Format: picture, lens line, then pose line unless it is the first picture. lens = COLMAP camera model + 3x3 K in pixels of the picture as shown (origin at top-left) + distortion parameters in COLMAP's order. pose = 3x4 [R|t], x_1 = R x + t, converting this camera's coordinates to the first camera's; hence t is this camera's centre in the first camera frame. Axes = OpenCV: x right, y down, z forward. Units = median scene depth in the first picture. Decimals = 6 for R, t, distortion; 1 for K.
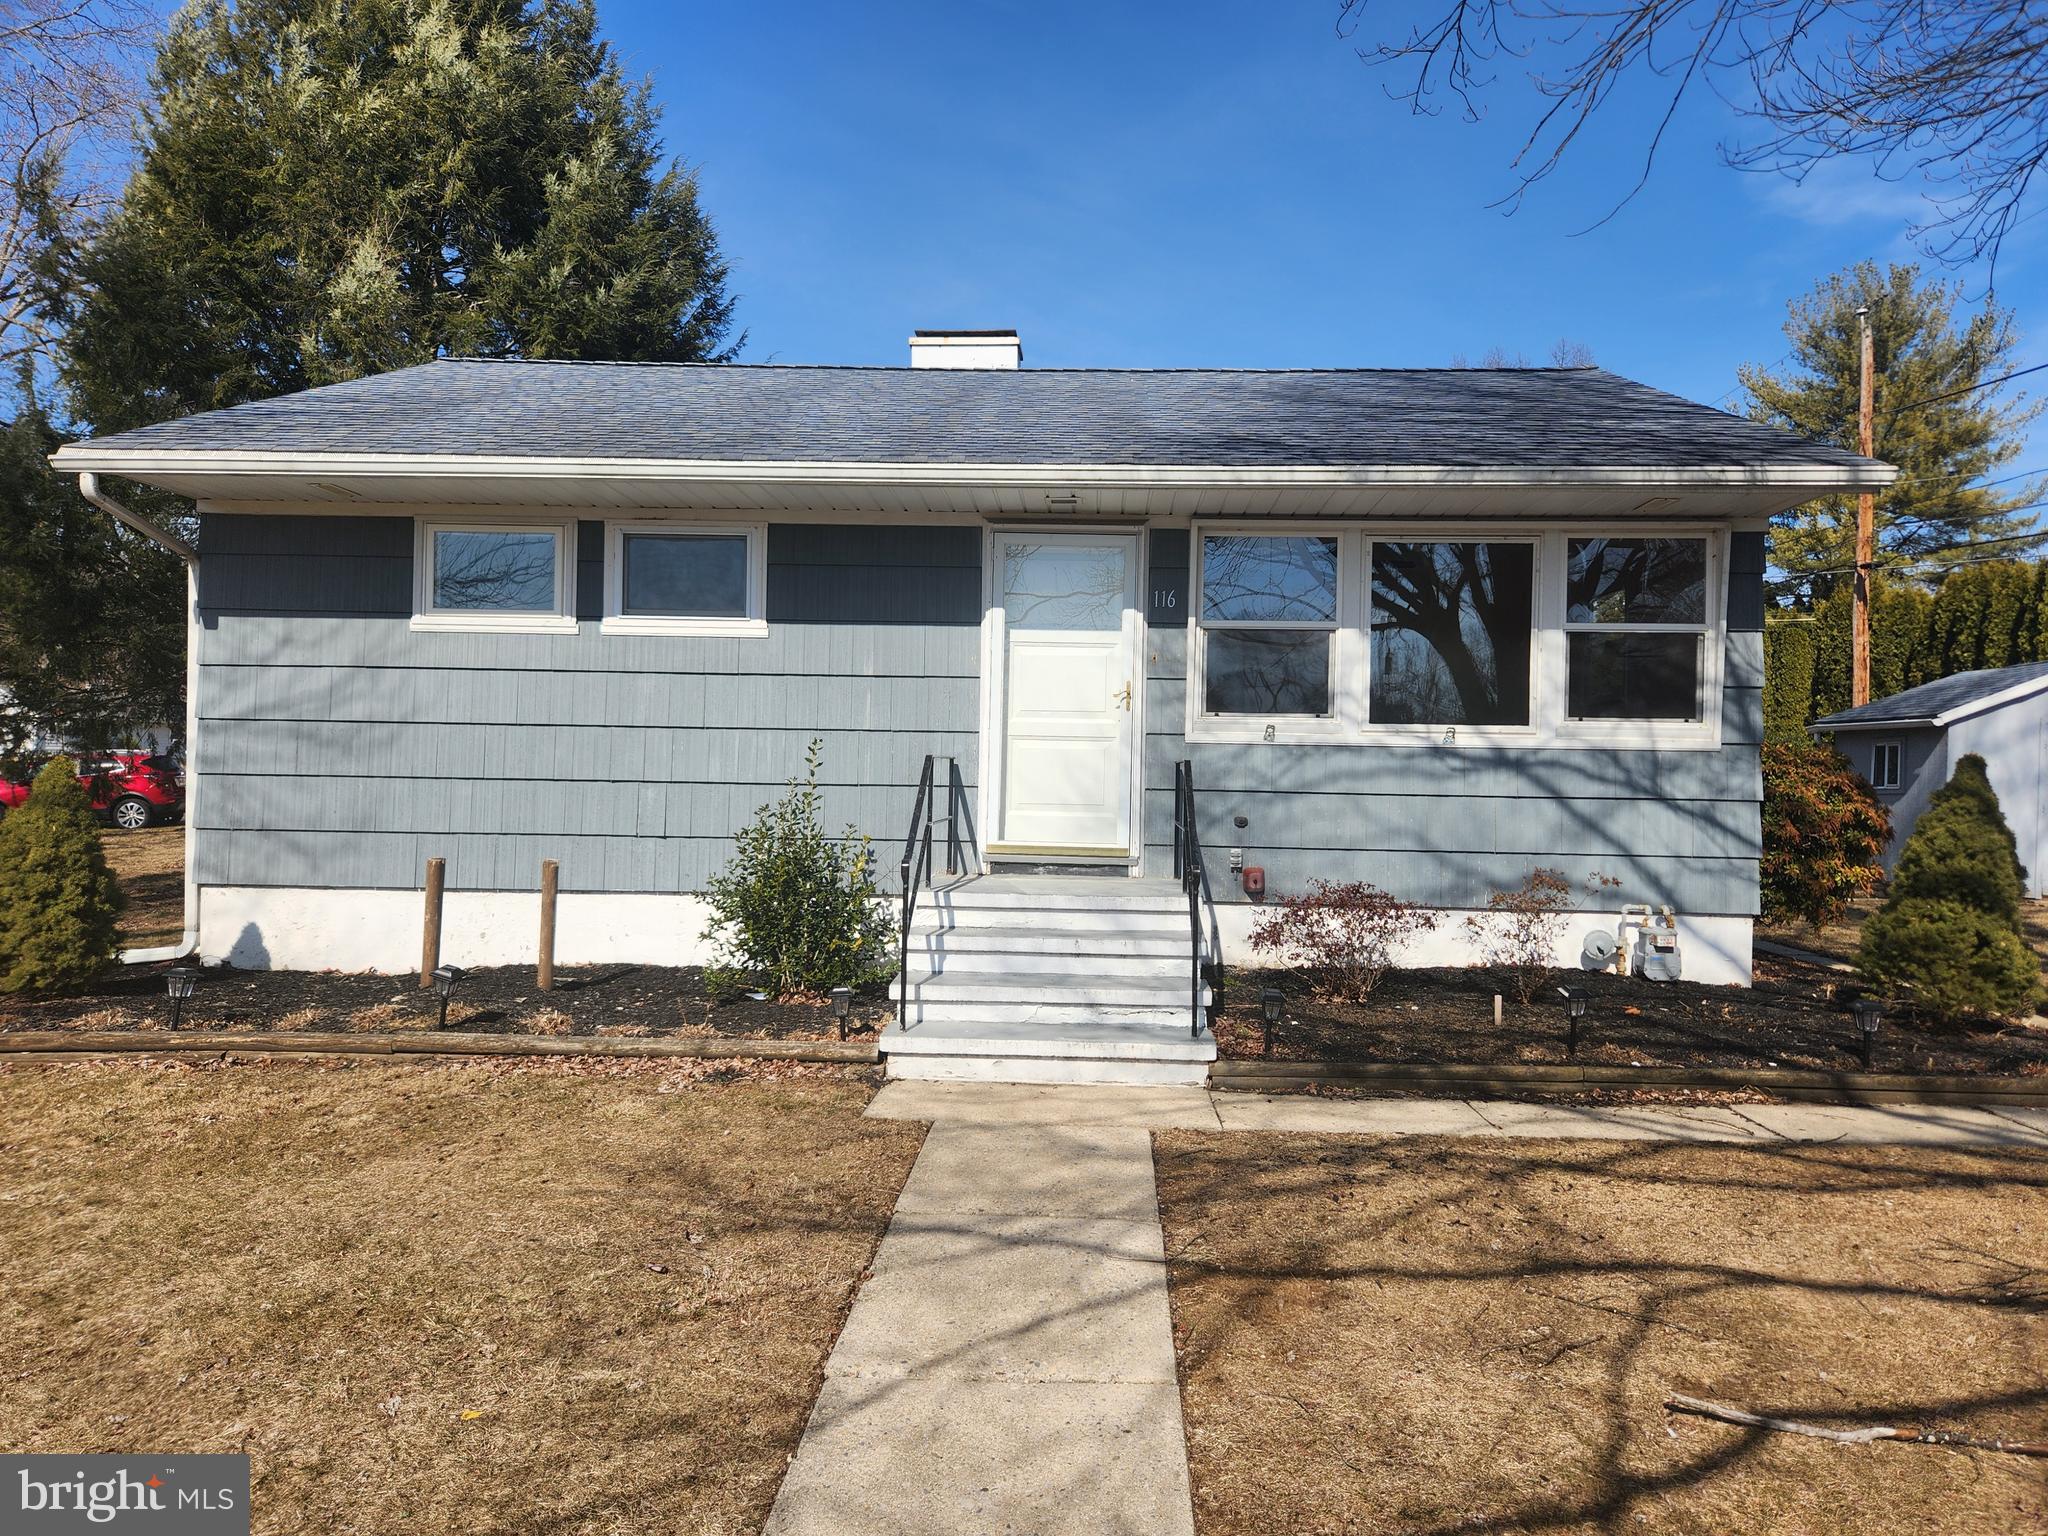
lens RADIAL K [[1355.8, 0, 1071.2], [0, 1355.8, 767.0], [0, 0, 1]] dist [0.038189, -0.003181]
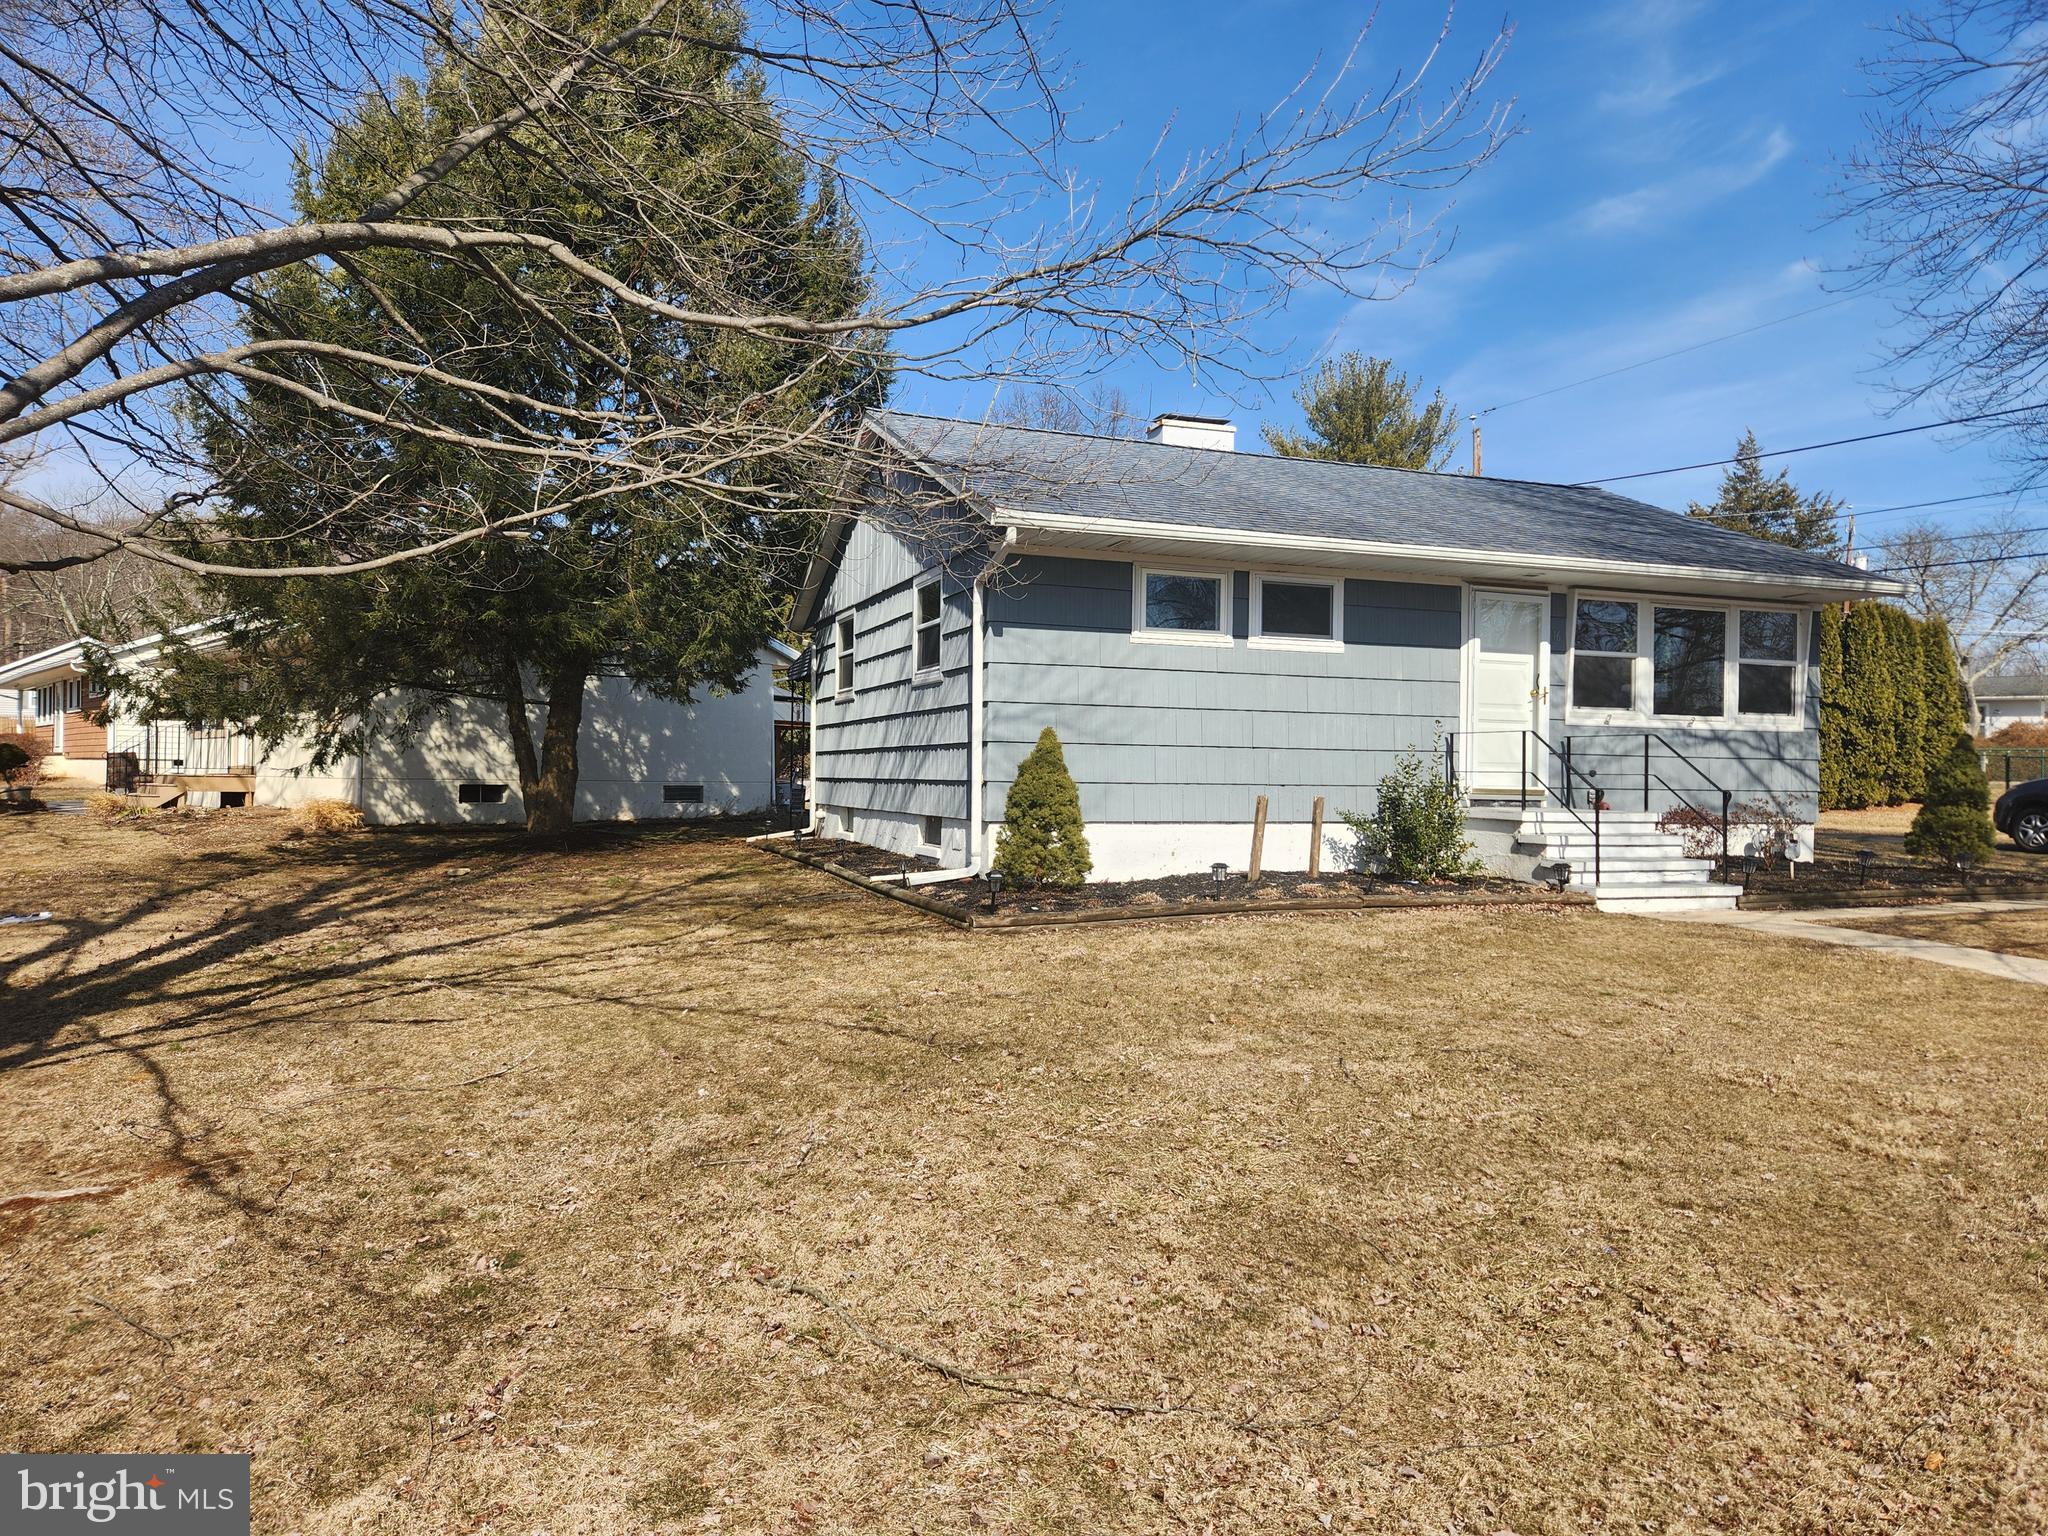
lens RADIAL K [[1355.8, 0, 1071.2], [0, 1355.8, 767.0], [0, 0, 1]] dist [0.038189, -0.003181]
pose [[0.924100, -0.002696, 0.382141, -1.086686], [0.001713, 0.999994, 0.002911, 0.026137], [-0.382147, -0.002035, 0.924099, -0.282663]]
